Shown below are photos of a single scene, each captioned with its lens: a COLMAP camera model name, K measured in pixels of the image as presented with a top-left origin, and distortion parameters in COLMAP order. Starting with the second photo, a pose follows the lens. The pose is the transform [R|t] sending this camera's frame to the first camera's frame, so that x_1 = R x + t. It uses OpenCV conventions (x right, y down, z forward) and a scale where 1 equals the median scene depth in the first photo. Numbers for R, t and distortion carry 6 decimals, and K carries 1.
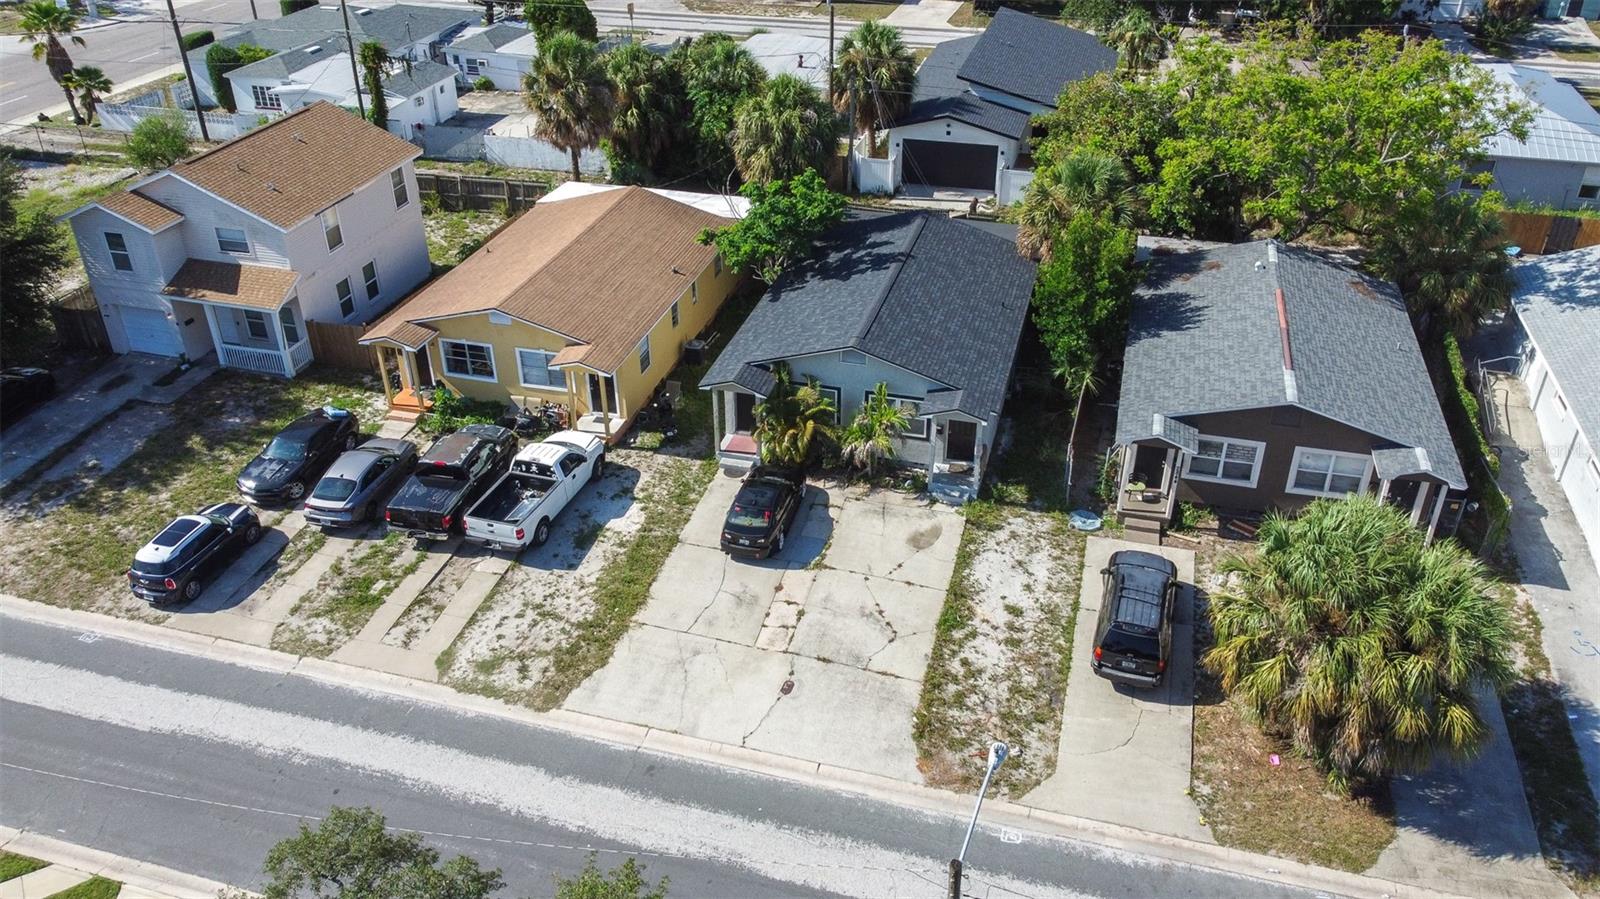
lens RADIAL K [[1212.6, 0, 793.6], [0, 1212.6, 445.5], [0, 0, 1]] dist [-0.003421, -0.000476]
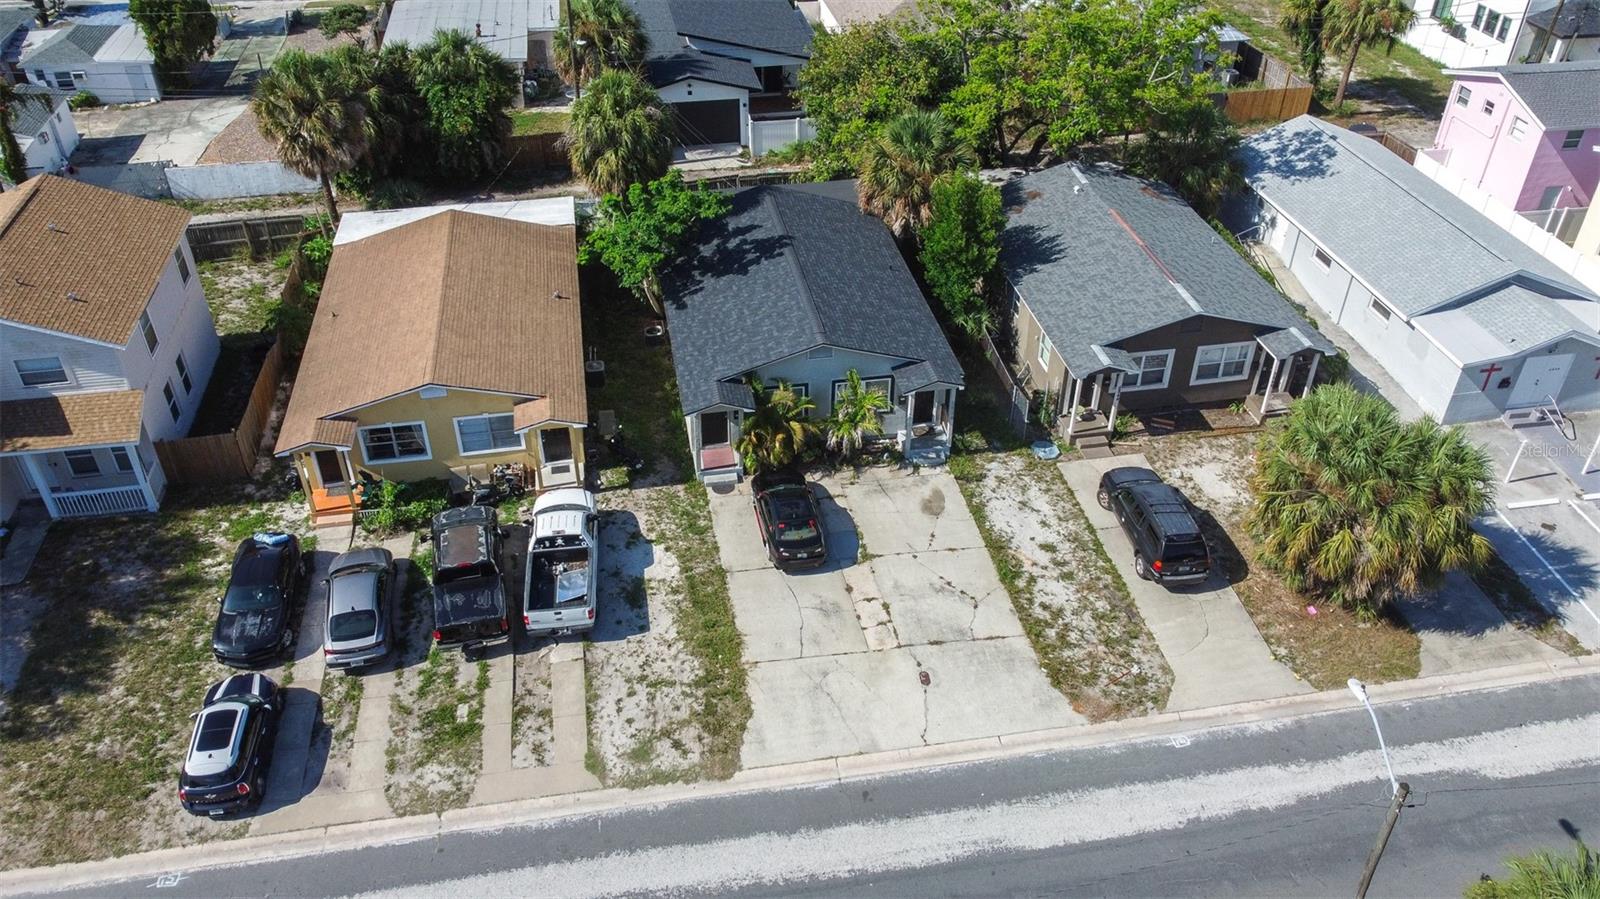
lens RADIAL K [[1212.6, 0, 793.6], [0, 1212.6, 445.5], [0, 0, 1]] dist [-0.003421, -0.000476]
pose [[0.900575, -0.248672, 0.356547, -0.394080], [0.218112, 0.967988, 0.124207, -0.141649], [-0.376020, -0.034091, 0.925984, 0.050861]]
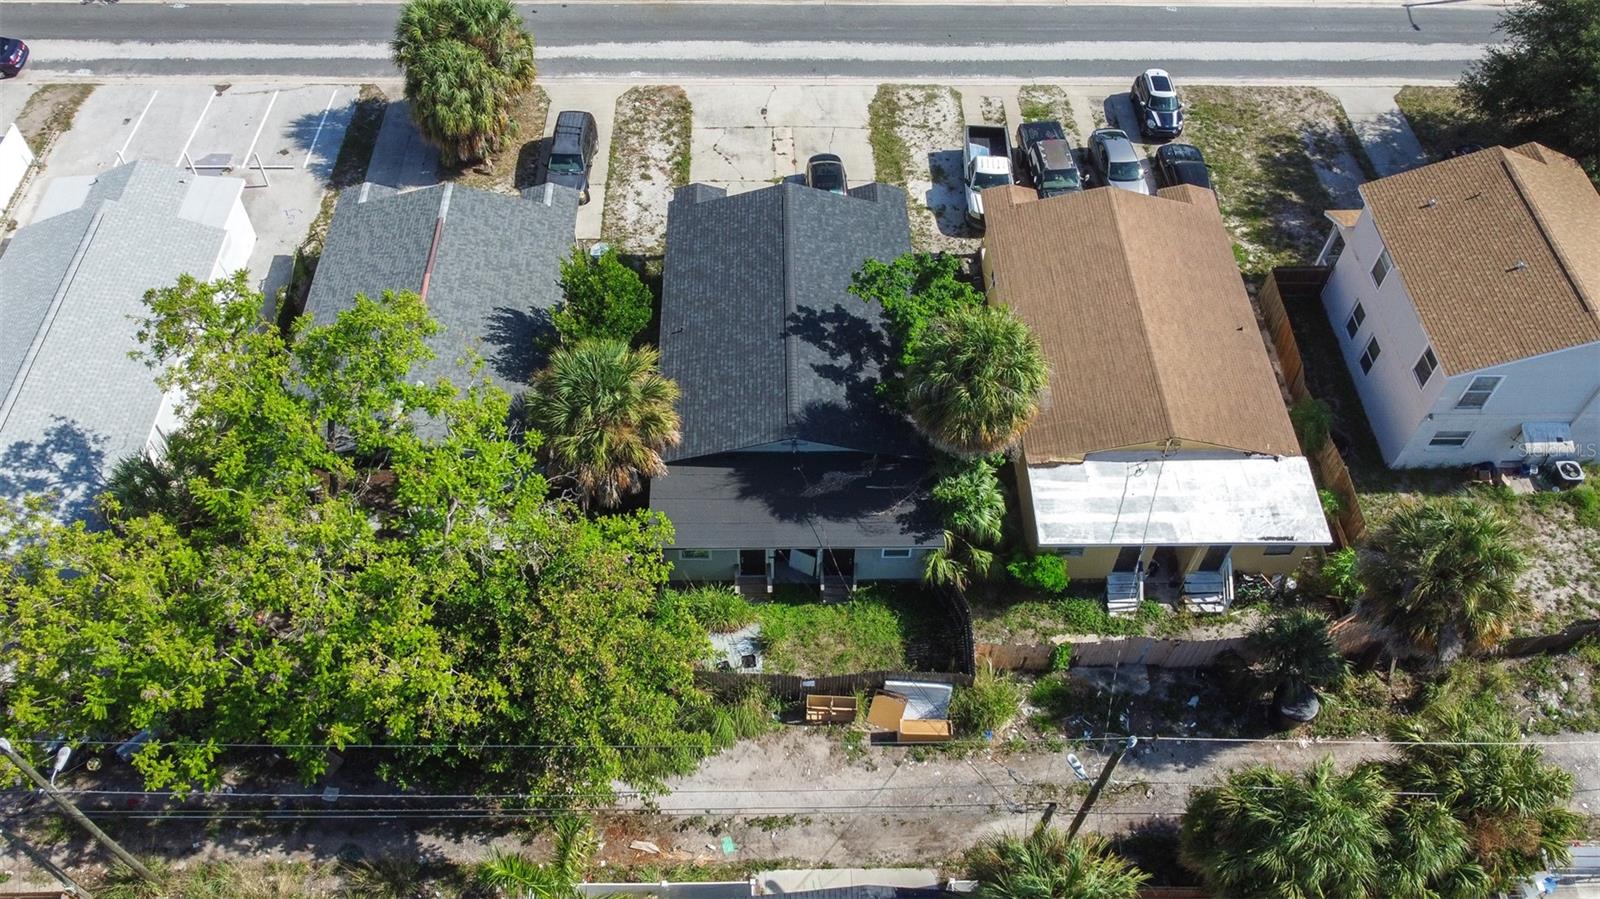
lens RADIAL K [[1239.4, 0, 793.3], [0, 1239.4, 447.4], [0, 0, 1]] dist [-0.002269, -0.002173]
pose [[-0.956284, 0.227067, -0.184283, 0.363254], [-0.158341, 0.127759, 0.979084, -1.382993], [0.245862, 0.965463, -0.086219, 1.476442]]
